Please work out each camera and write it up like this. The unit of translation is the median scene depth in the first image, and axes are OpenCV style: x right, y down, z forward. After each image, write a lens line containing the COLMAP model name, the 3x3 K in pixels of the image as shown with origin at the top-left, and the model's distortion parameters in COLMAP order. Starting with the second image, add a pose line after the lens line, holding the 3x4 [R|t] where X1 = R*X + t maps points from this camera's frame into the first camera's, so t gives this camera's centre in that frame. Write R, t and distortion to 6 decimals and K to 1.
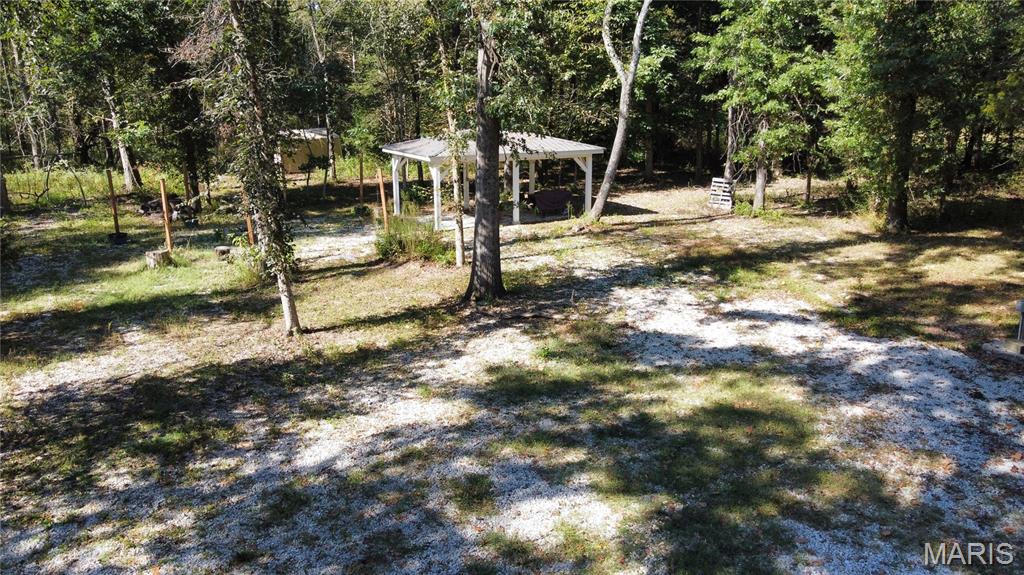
lens RADIAL K [[785.4, 0, 504.4], [0, 785.4, 284.6], [0, 0, 1]] dist [-0.004860, 0.035321]
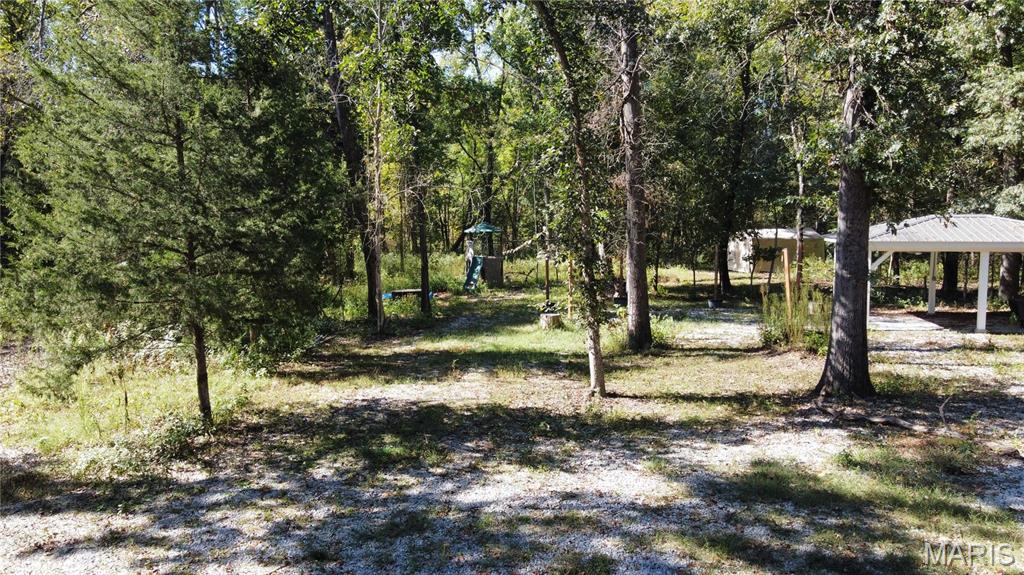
lens RADIAL K [[785.4, 0, 504.4], [0, 785.4, 283.9], [0, 0, 1]] dist [-0.004860, 0.035321]
pose [[0.778909, 0.059515, -0.624306, 0.175142], [-0.153246, 0.983371, -0.097451, 0.031228], [0.608125, 0.171578, 0.775077, 0.135295]]
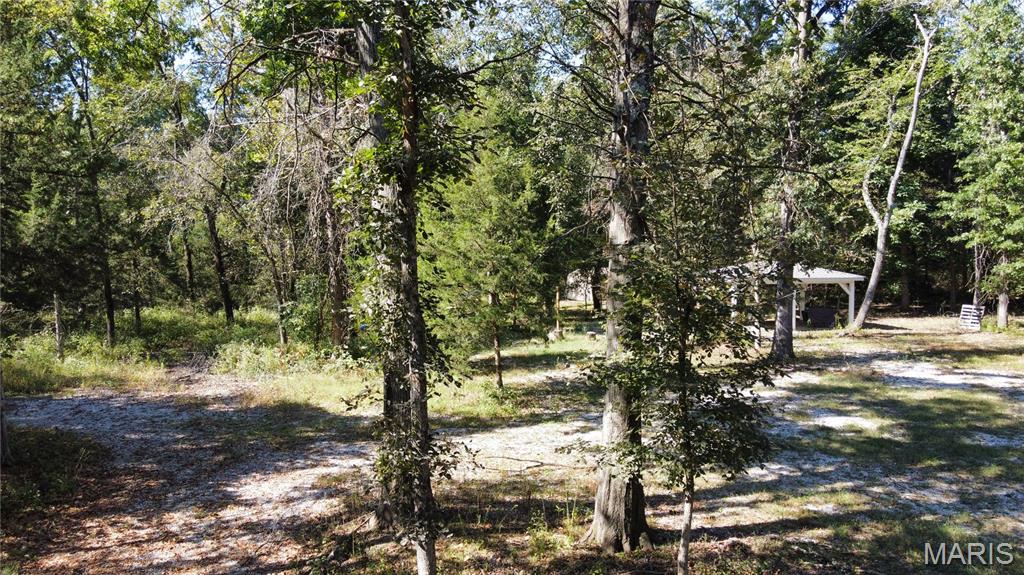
lens RADIAL K [[785.4, 0, 505.5], [0, 785.4, 286.7], [0, 0, 1]] dist [-0.004860, 0.035321]
pose [[0.955168, 0.018212, -0.295502, -0.077451], [-0.074475, 0.980791, -0.180282, 0.167840], [0.286543, 0.194207, 0.938177, -0.539579]]
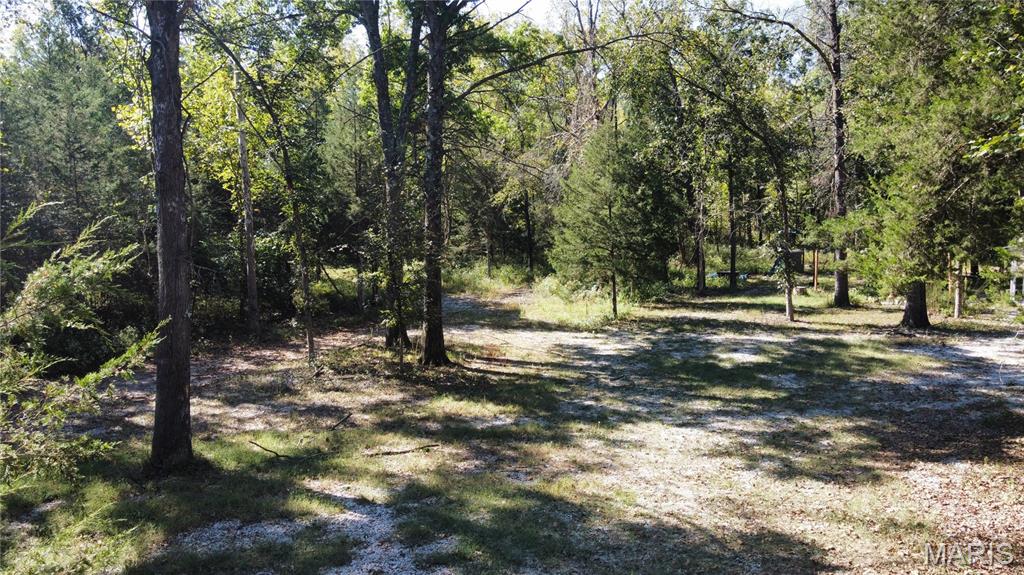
lens RADIAL K [[785.4, 0, 505.4], [0, 785.4, 284.9], [0, 0, 1]] dist [-0.004860, 0.035321]
pose [[0.416647, 0.098748, -0.903689, 0.958054], [-0.213432, 0.976922, 0.008348, 0.087135], [0.883659, 0.189398, 0.428107, -0.405182]]
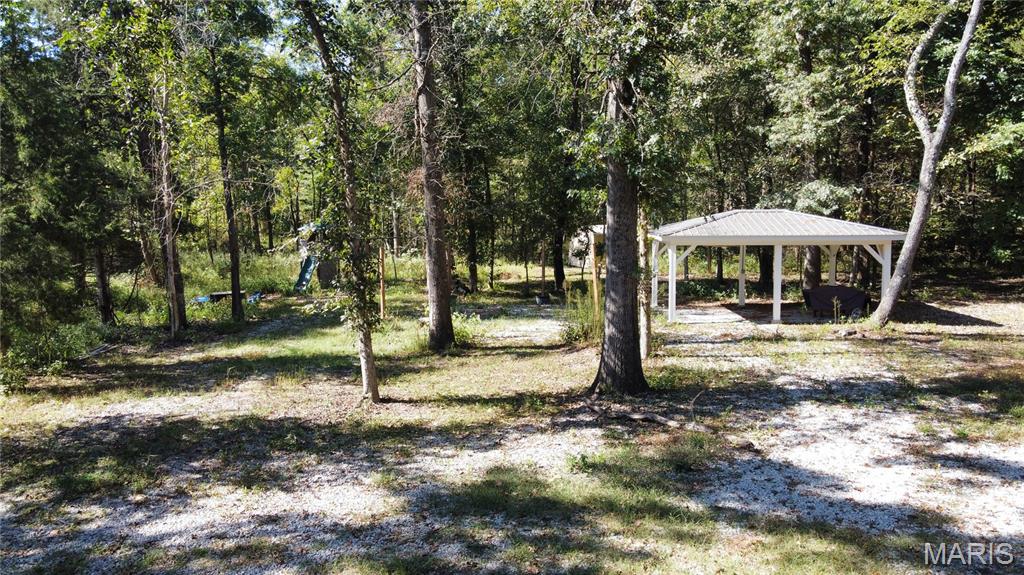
lens RADIAL K [[785.4, 0, 504.8], [0, 785.4, 285.4], [0, 0, 1]] dist [-0.004860, 0.035321]
pose [[0.863730, 0.047190, -0.501741, 0.235768], [-0.119765, 0.986304, -0.113407, 0.012299], [0.489518, 0.158044, 0.857551, 0.222685]]
